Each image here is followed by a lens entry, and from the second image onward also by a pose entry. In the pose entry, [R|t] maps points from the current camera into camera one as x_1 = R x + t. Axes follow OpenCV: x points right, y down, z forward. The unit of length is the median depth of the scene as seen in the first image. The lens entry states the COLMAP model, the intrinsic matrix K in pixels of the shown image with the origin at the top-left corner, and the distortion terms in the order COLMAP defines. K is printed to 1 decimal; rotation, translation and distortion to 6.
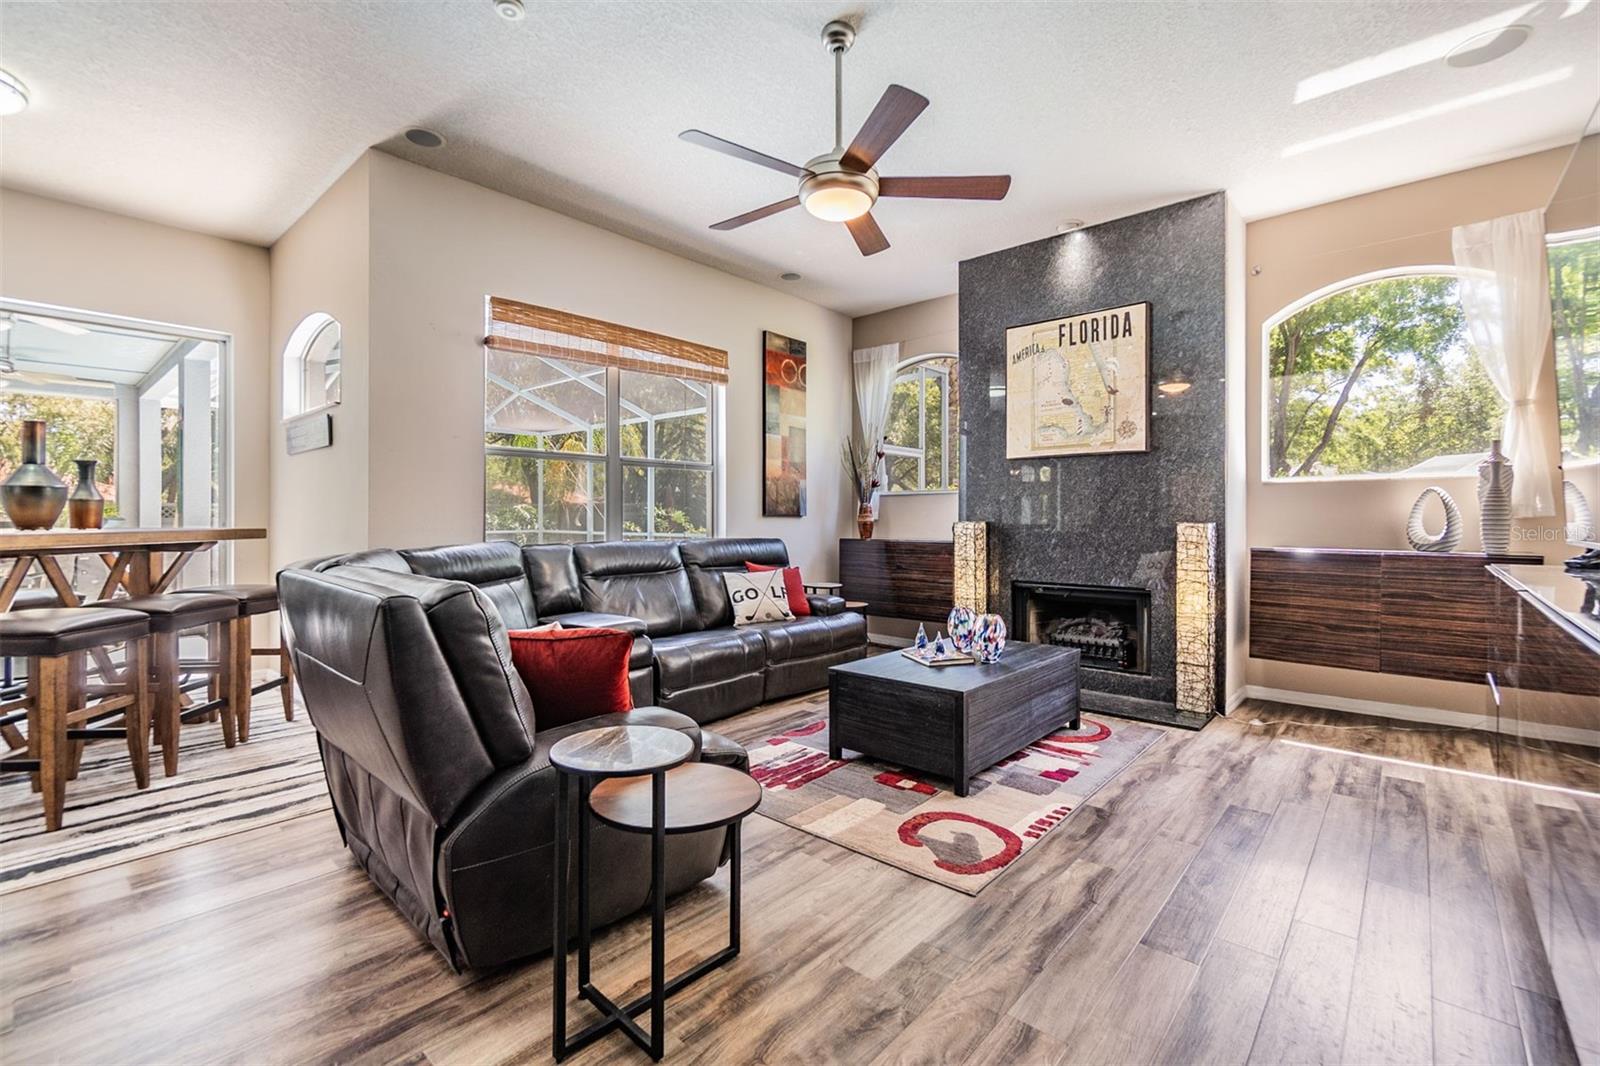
lens RADIAL K [[698.4, 0, 794.0], [0, 698.4, 517.7], [0, 0, 1]] dist [-0.002995, 0.000445]
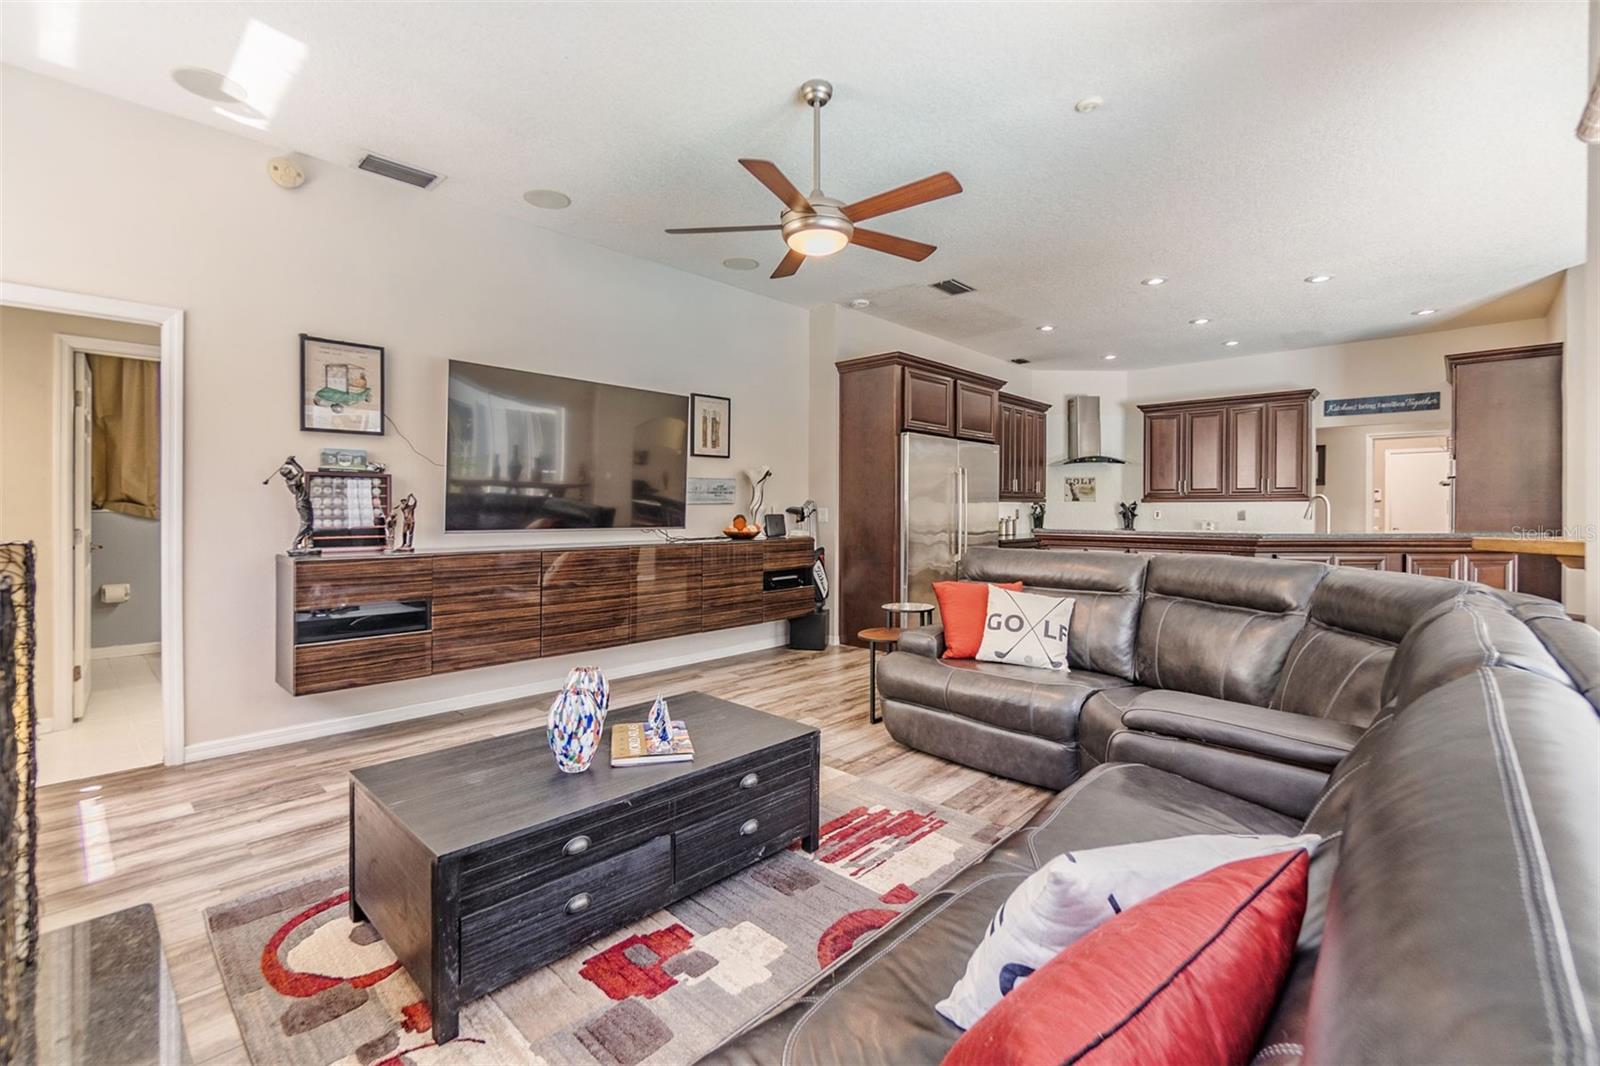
lens RADIAL K [[698.4, 0, 792.6], [0, 698.4, 510.5], [0, 0, 1]] dist [-0.002995, 0.000445]
pose [[-0.999757, -0.003799, 0.021704, 0.058275], [-0.003778, 0.999992, 0.001016, -0.015759], [-0.021708, 0.000934, -0.999764, 1.597633]]
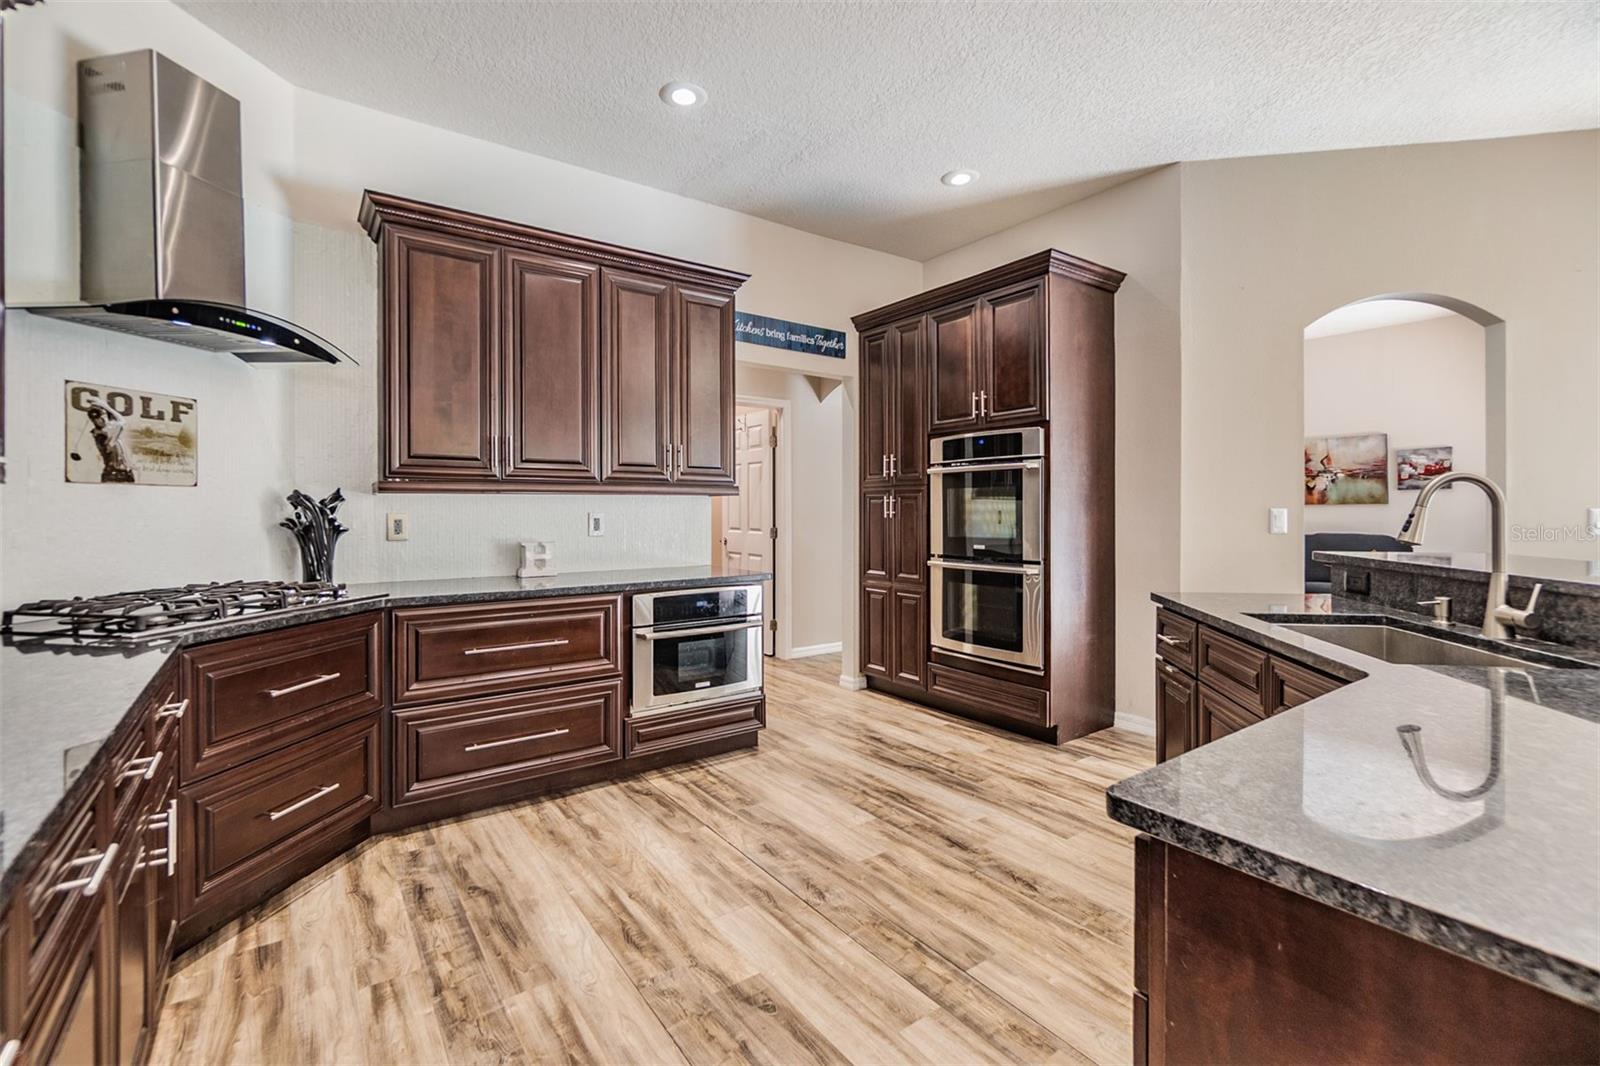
lens RADIAL K [[698.4, 0, 796.0], [0, 698.4, 516.1], [0, 0, 1]] dist [-0.002995, 0.000445]
pose [[-0.209380, 0.008181, -0.977800, -0.431543], [0.001658, 0.999967, 0.008011, -0.025008], [0.977833, 0.000056, -0.209387, -0.235560]]
